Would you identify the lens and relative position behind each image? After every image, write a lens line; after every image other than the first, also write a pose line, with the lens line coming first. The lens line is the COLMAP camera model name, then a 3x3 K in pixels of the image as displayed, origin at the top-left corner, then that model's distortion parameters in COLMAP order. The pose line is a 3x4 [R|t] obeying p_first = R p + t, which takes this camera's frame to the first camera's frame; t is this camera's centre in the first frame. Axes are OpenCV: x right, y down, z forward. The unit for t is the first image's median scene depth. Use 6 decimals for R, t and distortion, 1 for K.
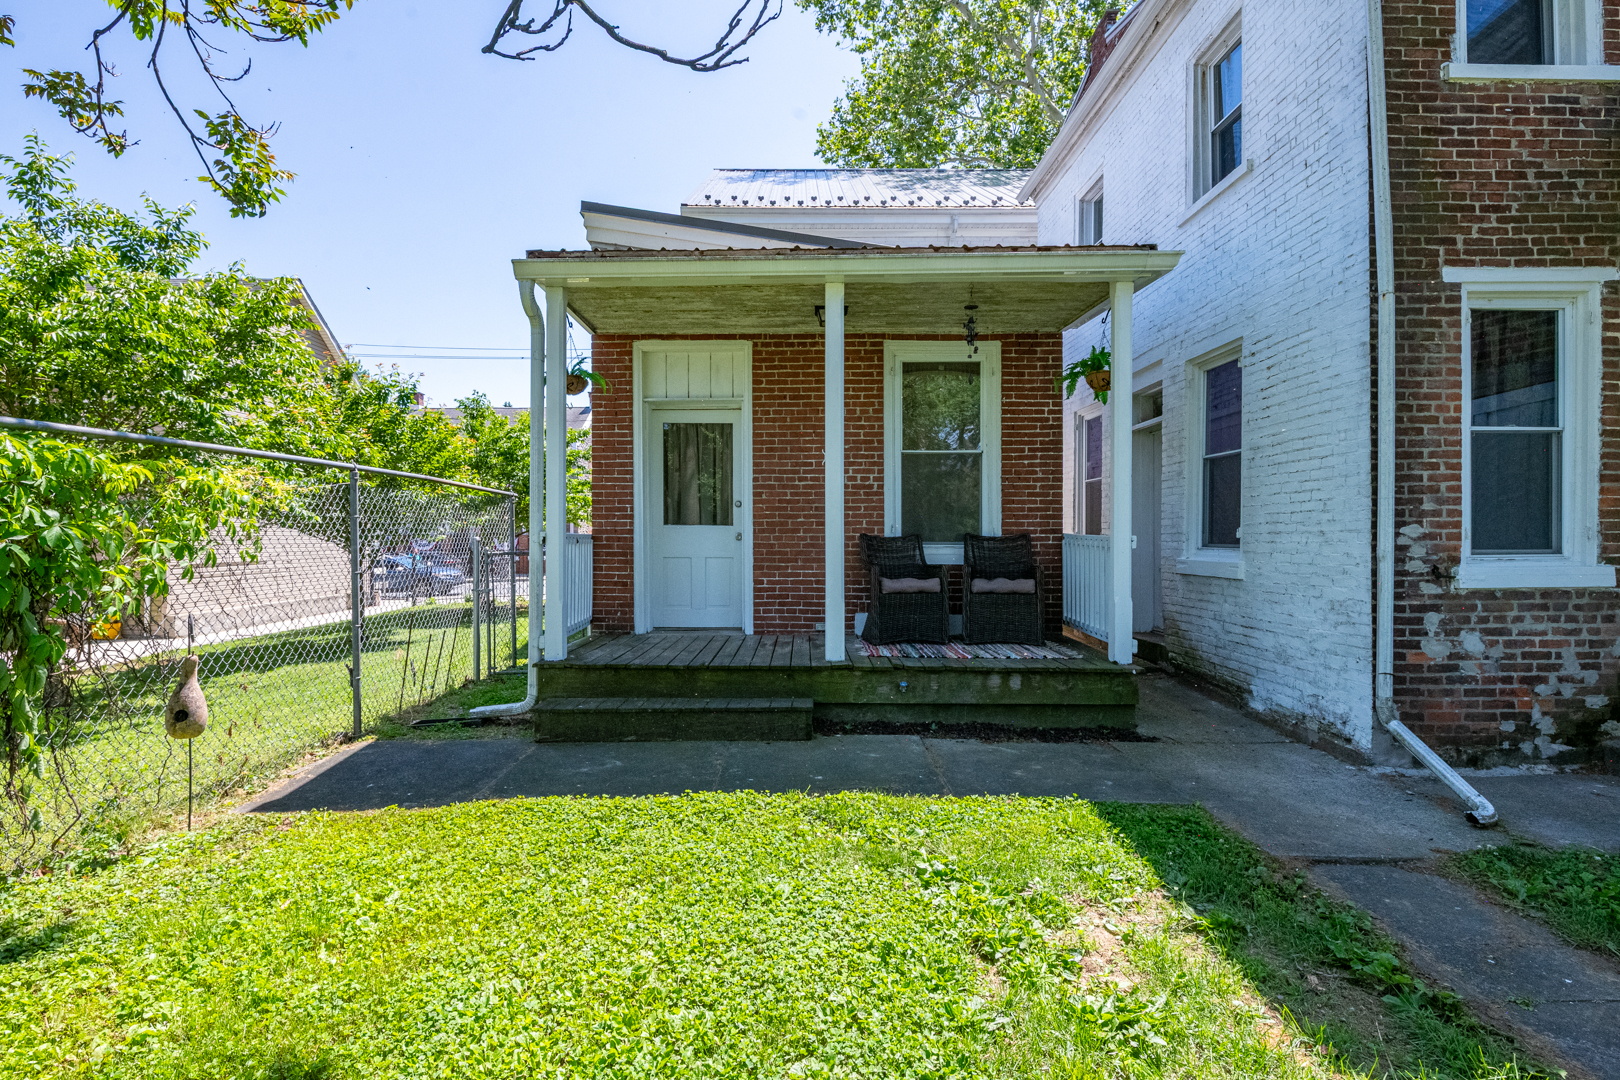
lens RADIAL K [[798.2, 0, 798.7], [0, 798.2, 545.5], [0, 0, 1]] dist [0.000545, -0.008378]
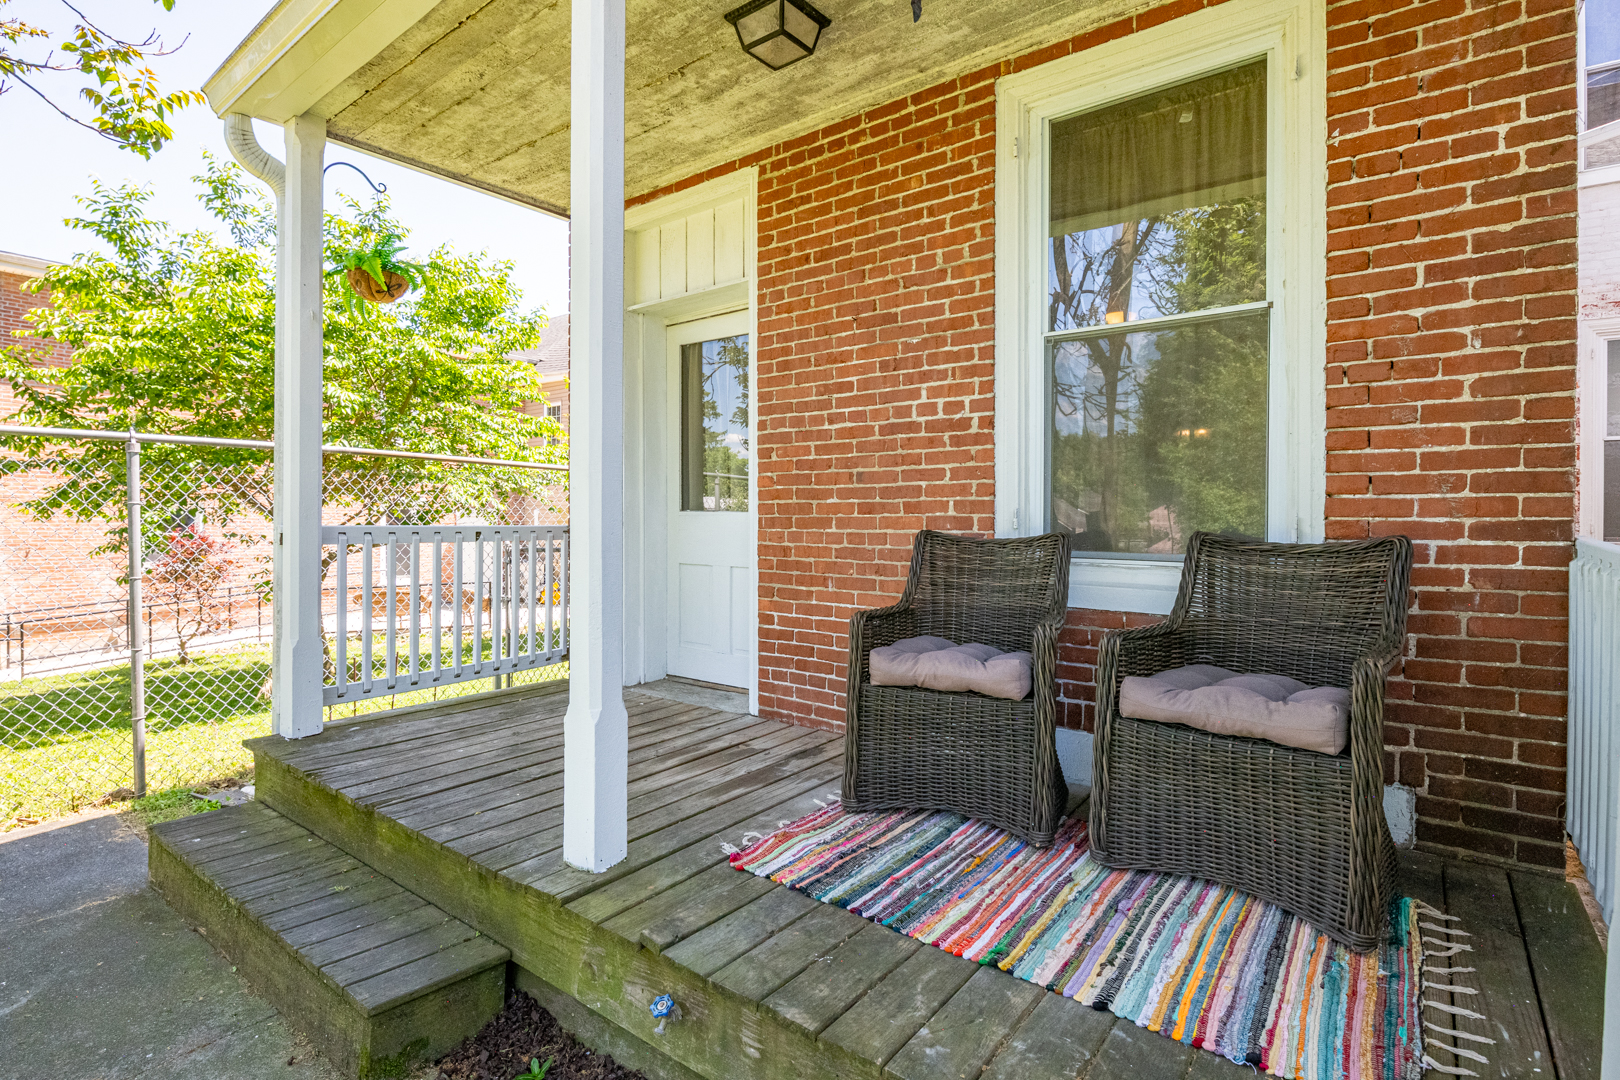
lens RADIAL K [[798.2, 0, 768.3], [0, 798.2, 531.3], [0, 0, 1]] dist [0.000545, -0.008378]
pose [[0.779354, 0.013504, -0.626438, 0.282657], [-0.008400, 0.999903, 0.011105, -0.018258], [0.626527, -0.003393, 0.779392, 0.588347]]
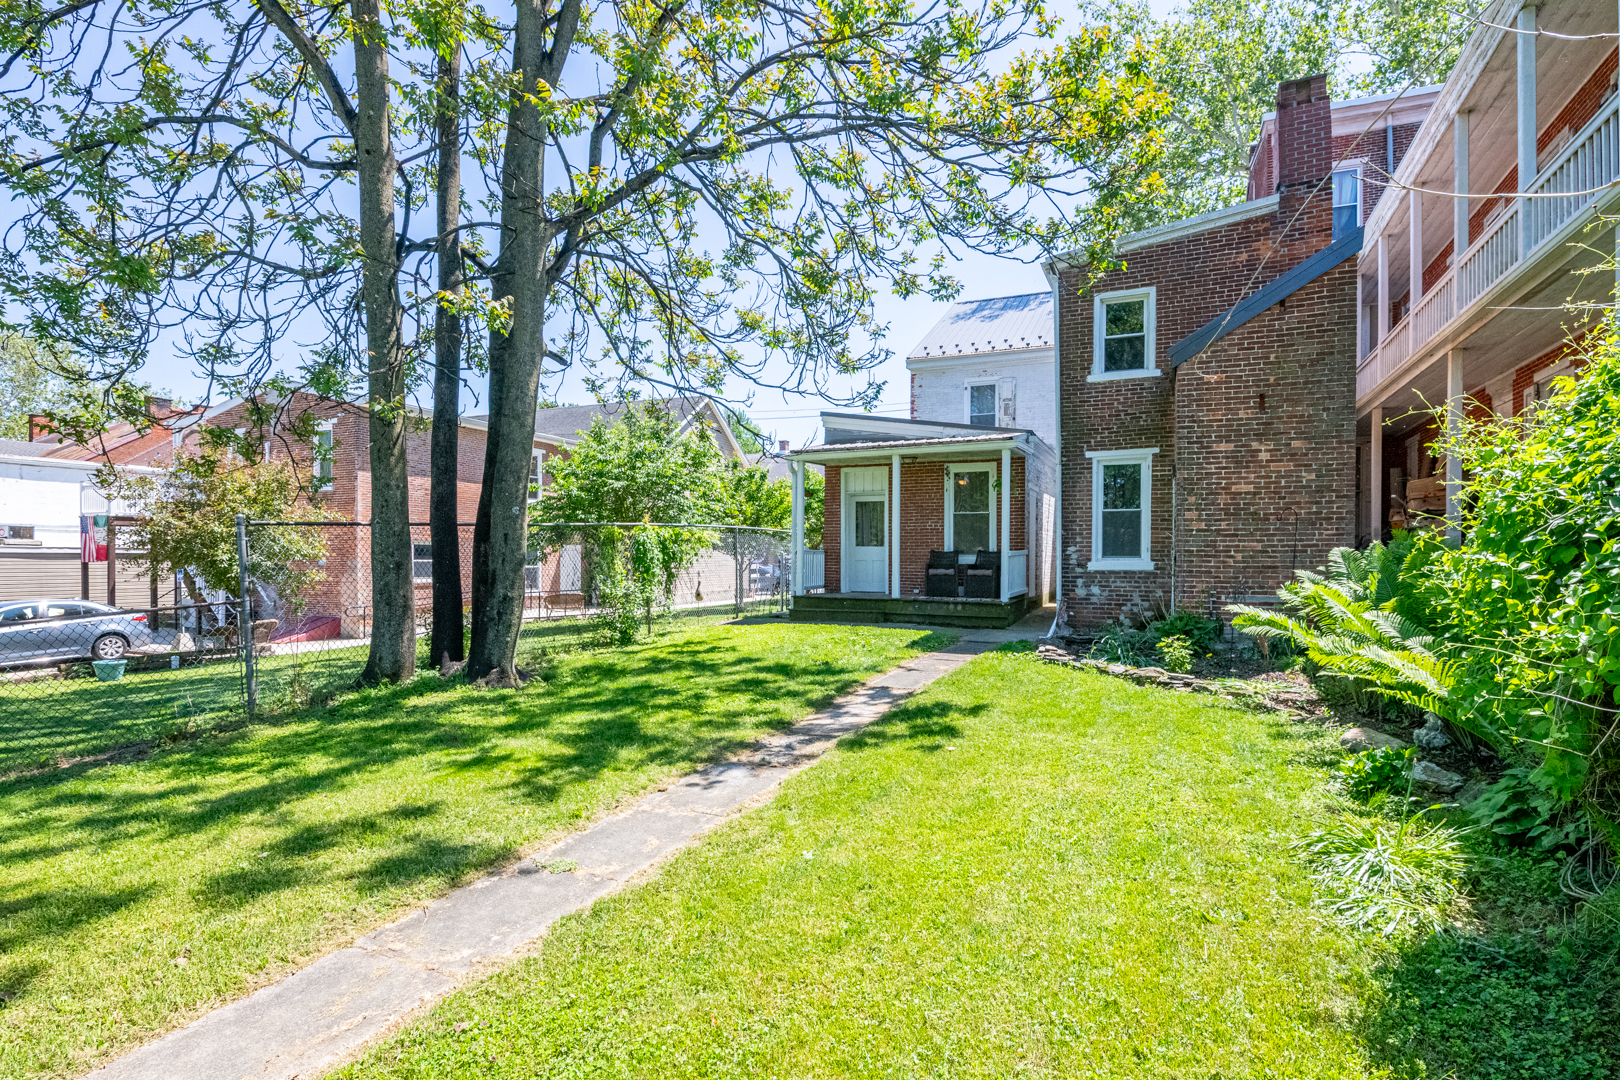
lens RADIAL K [[798.2, 0, 813.0], [0, 798.2, 549.5], [0, 0, 1]] dist [0.000545, -0.008378]
pose [[0.913175, -0.001057, -0.407567, 0.688633], [-0.005719, 0.999865, -0.015407, 0.019979], [0.407528, 0.016400, 0.913045, -1.201964]]
